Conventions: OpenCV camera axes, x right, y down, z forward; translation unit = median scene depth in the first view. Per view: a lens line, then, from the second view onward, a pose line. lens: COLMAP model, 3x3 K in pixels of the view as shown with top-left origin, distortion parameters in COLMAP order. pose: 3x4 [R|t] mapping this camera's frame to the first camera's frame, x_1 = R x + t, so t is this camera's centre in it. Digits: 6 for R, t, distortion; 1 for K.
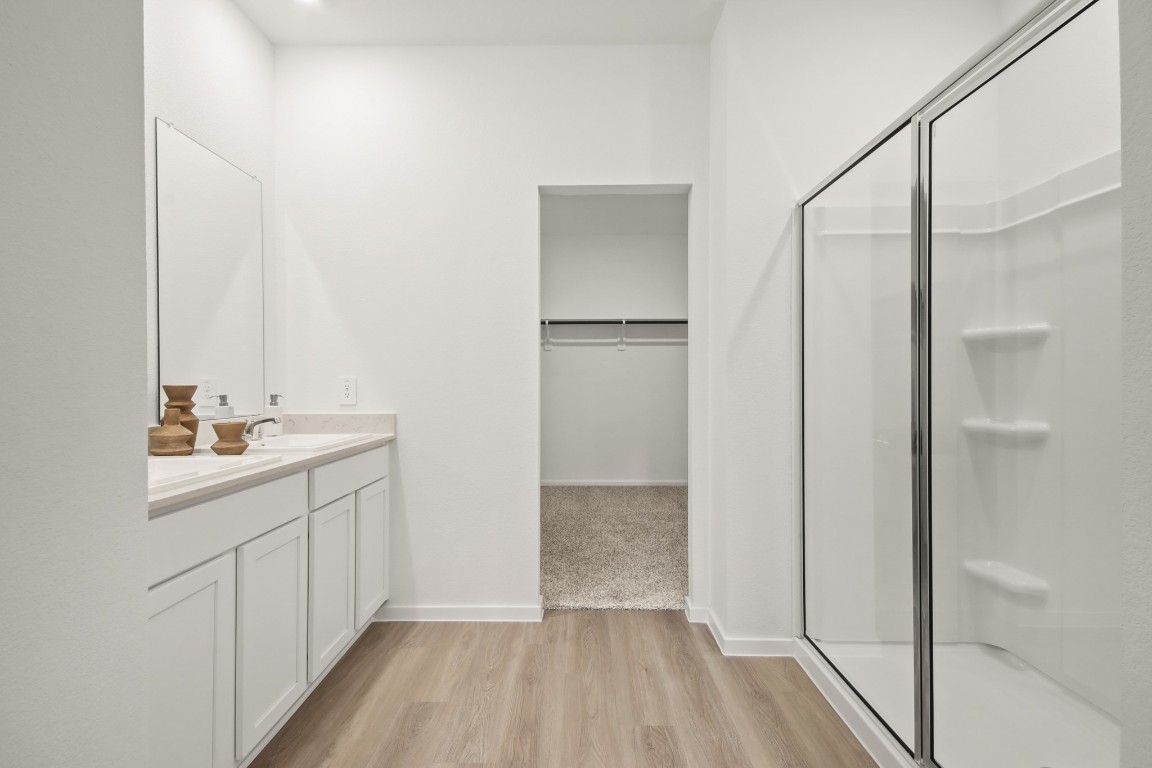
lens RADIAL K [[537.3, 0, 576.0], [0, 537.3, 381.9], [0, 0, 1]] dist [0.000434, 0.000021]
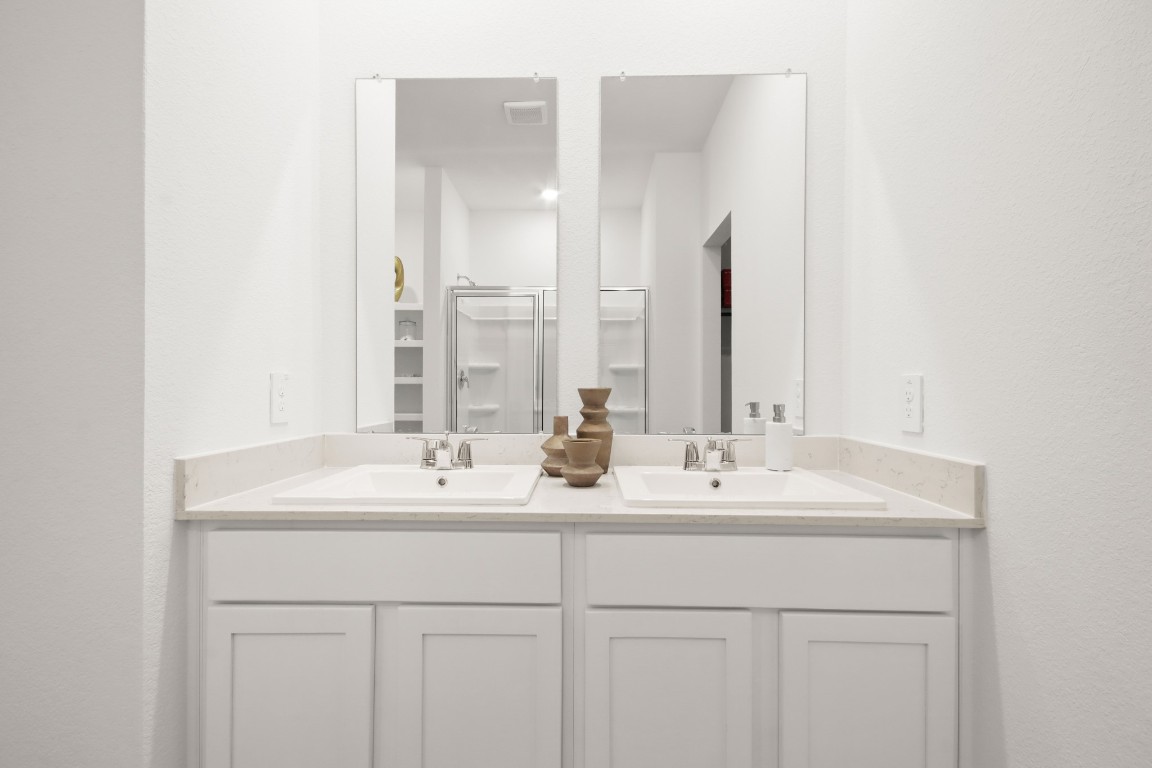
lens RADIAL K [[460.9, 0, 576.0], [0, 460.9, 387.8], [0, 0, 1]] dist [0.011643, 0.000073]
pose [[-0.002820, -0.000372, -0.999996, 0.008063], [-0.003069, 0.999995, -0.000363, 0.002934], [0.999991, 0.003068, -0.002821, 0.711634]]
